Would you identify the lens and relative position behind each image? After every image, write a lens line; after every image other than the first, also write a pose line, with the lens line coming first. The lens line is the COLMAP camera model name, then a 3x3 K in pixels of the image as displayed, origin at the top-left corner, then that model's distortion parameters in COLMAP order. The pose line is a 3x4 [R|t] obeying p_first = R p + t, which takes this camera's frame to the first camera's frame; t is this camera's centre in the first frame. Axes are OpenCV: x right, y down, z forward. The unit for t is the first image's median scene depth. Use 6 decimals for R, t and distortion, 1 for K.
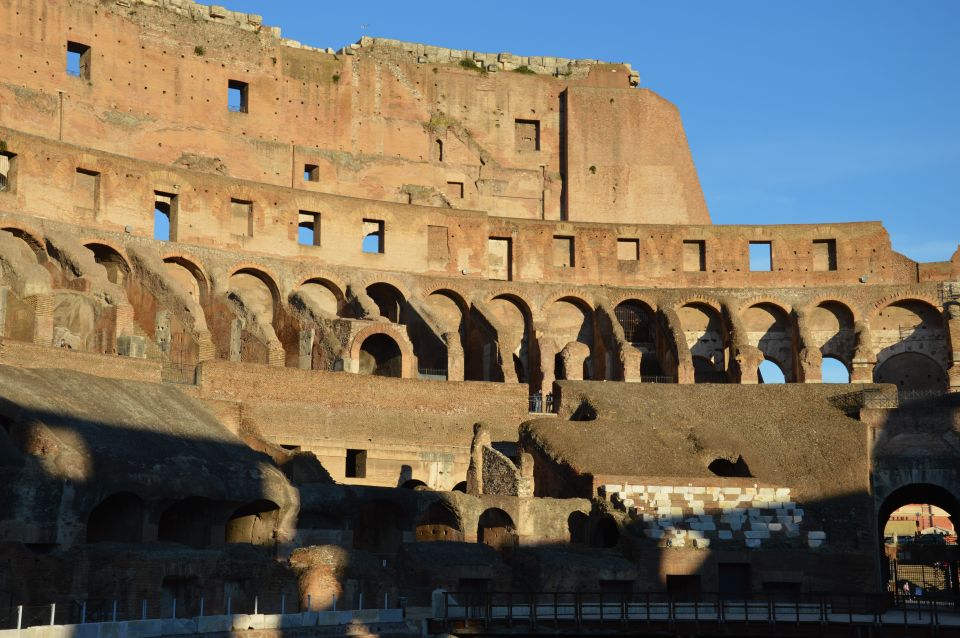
lens RADIAL K [[1482.8, 0, 486.6], [0, 1482.8, 328.2], [0, 0, 1]] dist [0.214352, 0.000000]
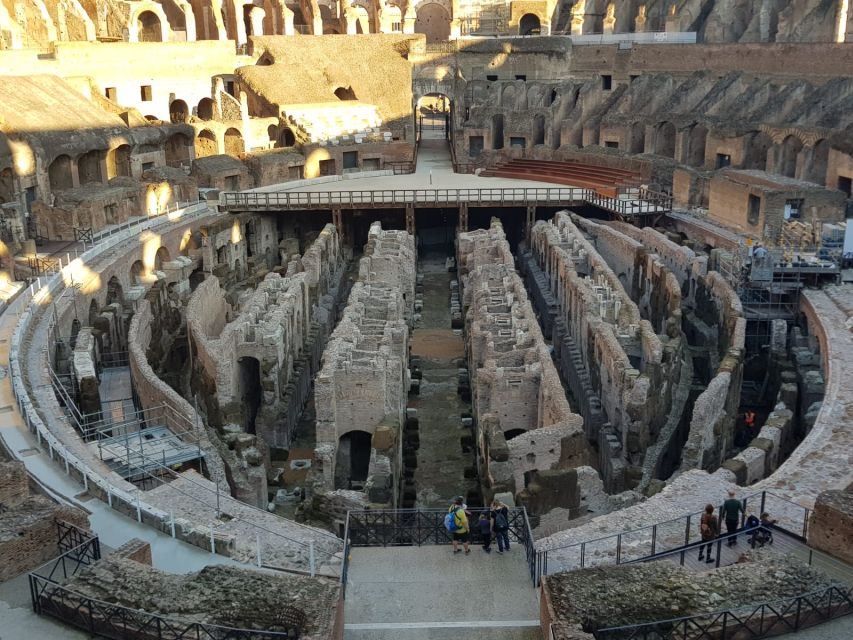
lens RADIAL K [[939.2, 0, 419.6], [0, 939.2, 320.1], [0, 0, 1]] dist [0.056655, 0.000000]
pose [[0.965817, -0.090540, 0.242899, -0.056951], [-0.026690, 0.897309, 0.440595, -0.147555], [-0.257847, -0.432017, 0.864220, -0.184952]]
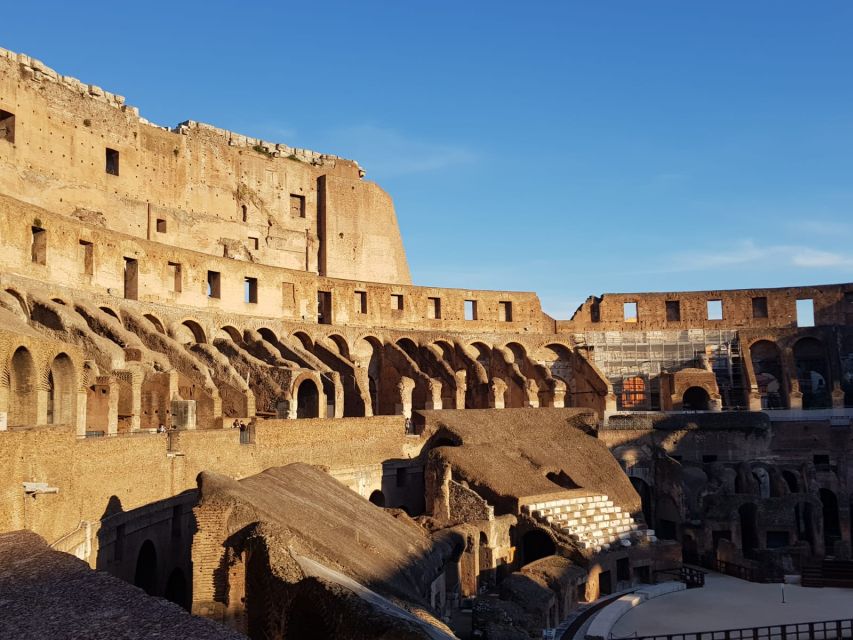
lens RADIAL K [[939.2, 0, 430.6], [0, 939.2, 323.4], [0, 0, 1]] dist [0.056655, 0.000000]
pose [[0.863142, 0.031974, 0.503948, -0.346718], [-0.067149, 0.996398, 0.051791, -0.083783], [-0.500477, -0.078543, 0.862180, 0.188744]]
